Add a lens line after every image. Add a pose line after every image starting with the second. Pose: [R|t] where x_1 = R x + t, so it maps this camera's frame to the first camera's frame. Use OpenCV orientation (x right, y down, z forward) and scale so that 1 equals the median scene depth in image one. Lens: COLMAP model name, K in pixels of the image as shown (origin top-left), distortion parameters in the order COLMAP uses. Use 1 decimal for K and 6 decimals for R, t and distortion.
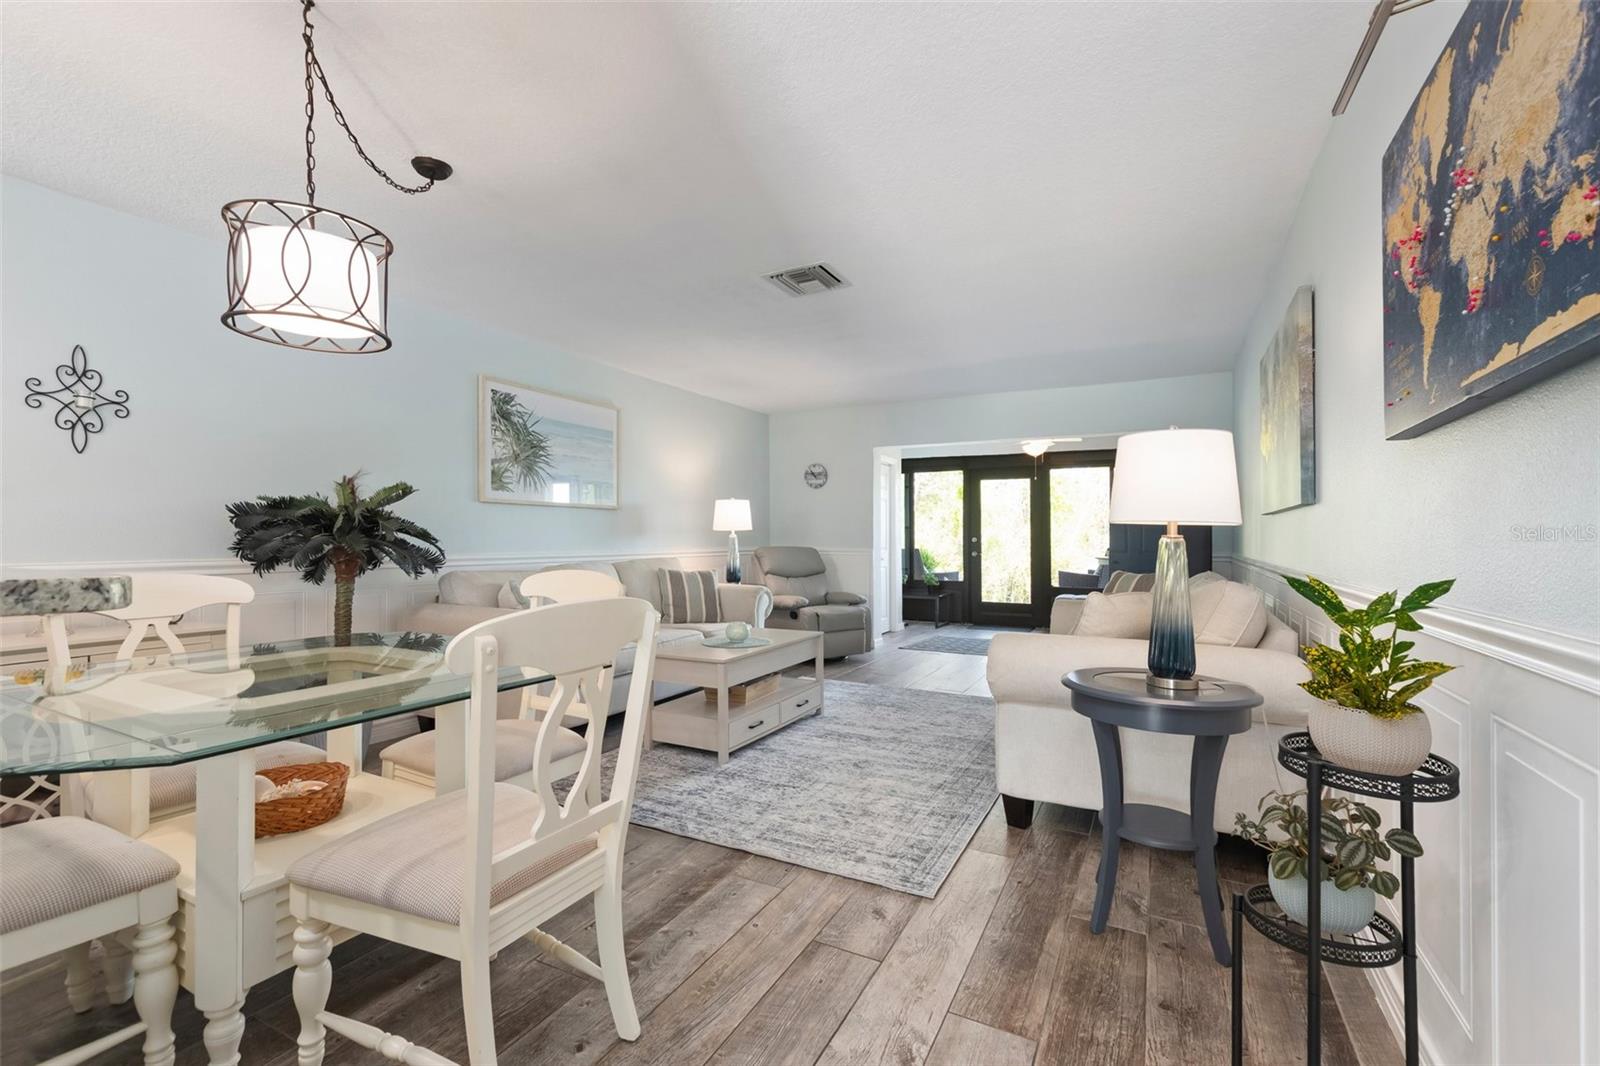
lens RADIAL K [[694.0, 0, 783.5], [0, 694.0, 529.2], [0, 0, 1]] dist [0.015720, -0.005627]
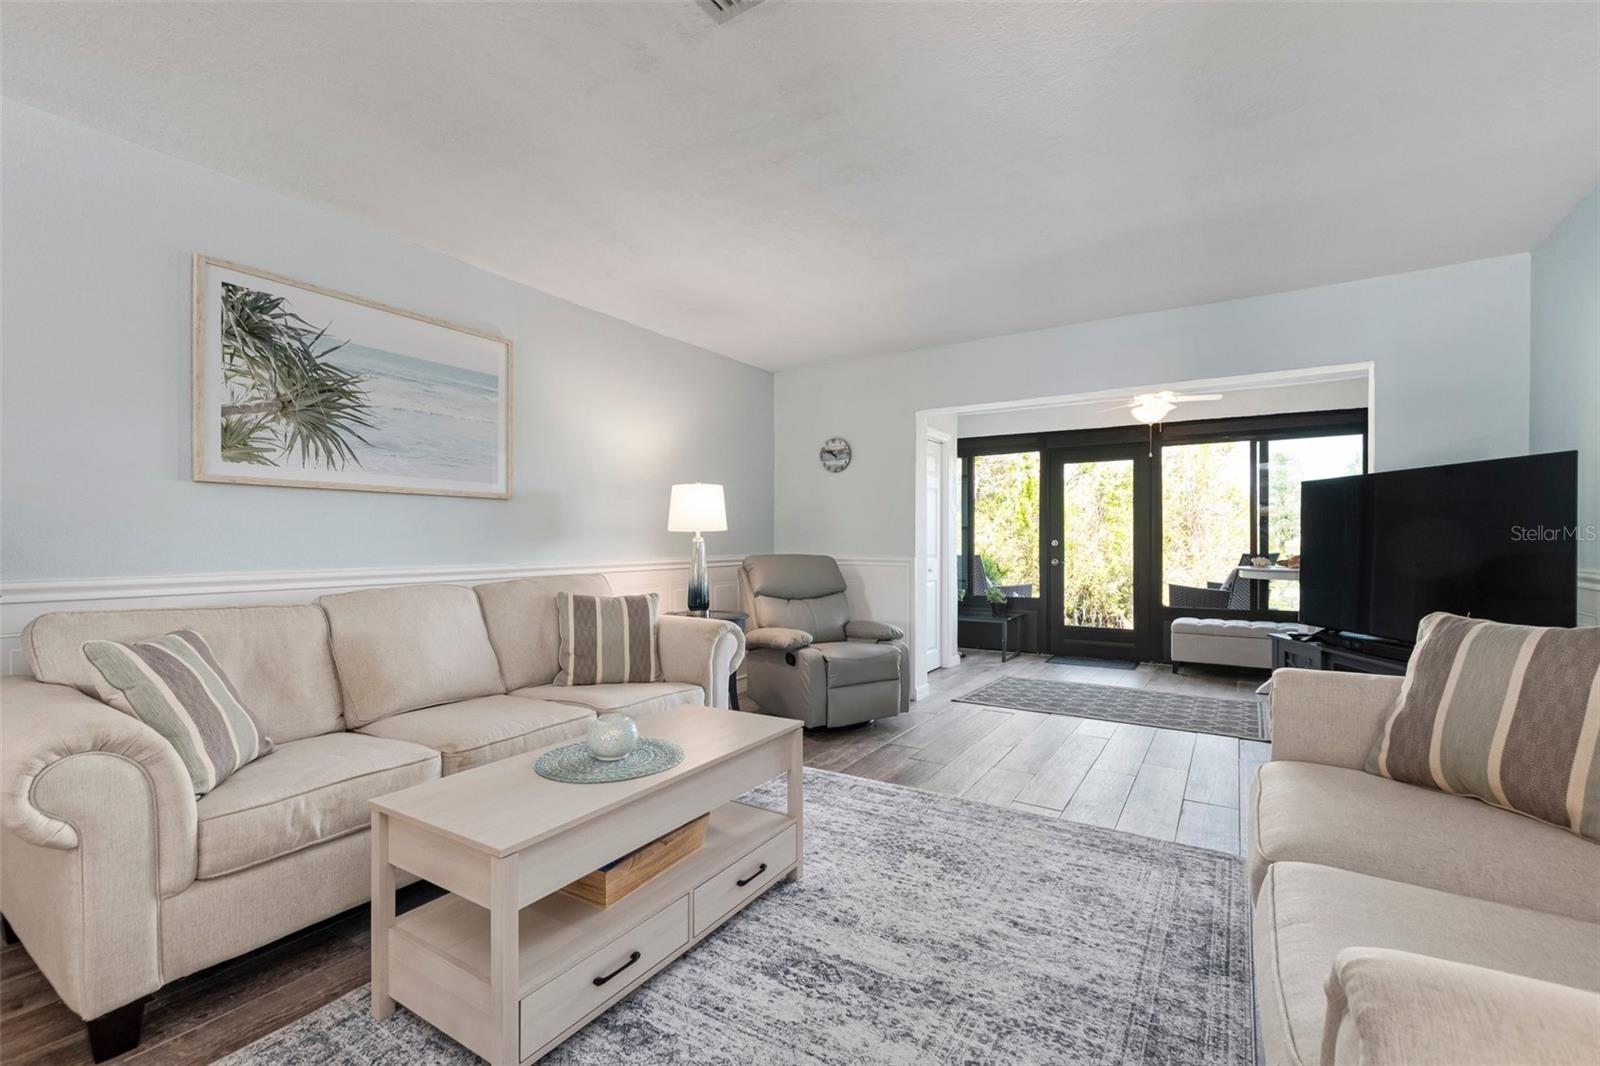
lens RADIAL K [[694.0, 0, 790.4], [0, 694.0, 534.0], [0, 0, 1]] dist [0.015720, -0.005627]
pose [[0.997495, -0.001088, -0.070725, 0.081857], [0.001503, 0.999982, 0.005810, 0.001349], [0.070717, -0.005902, 0.997479, 0.450396]]
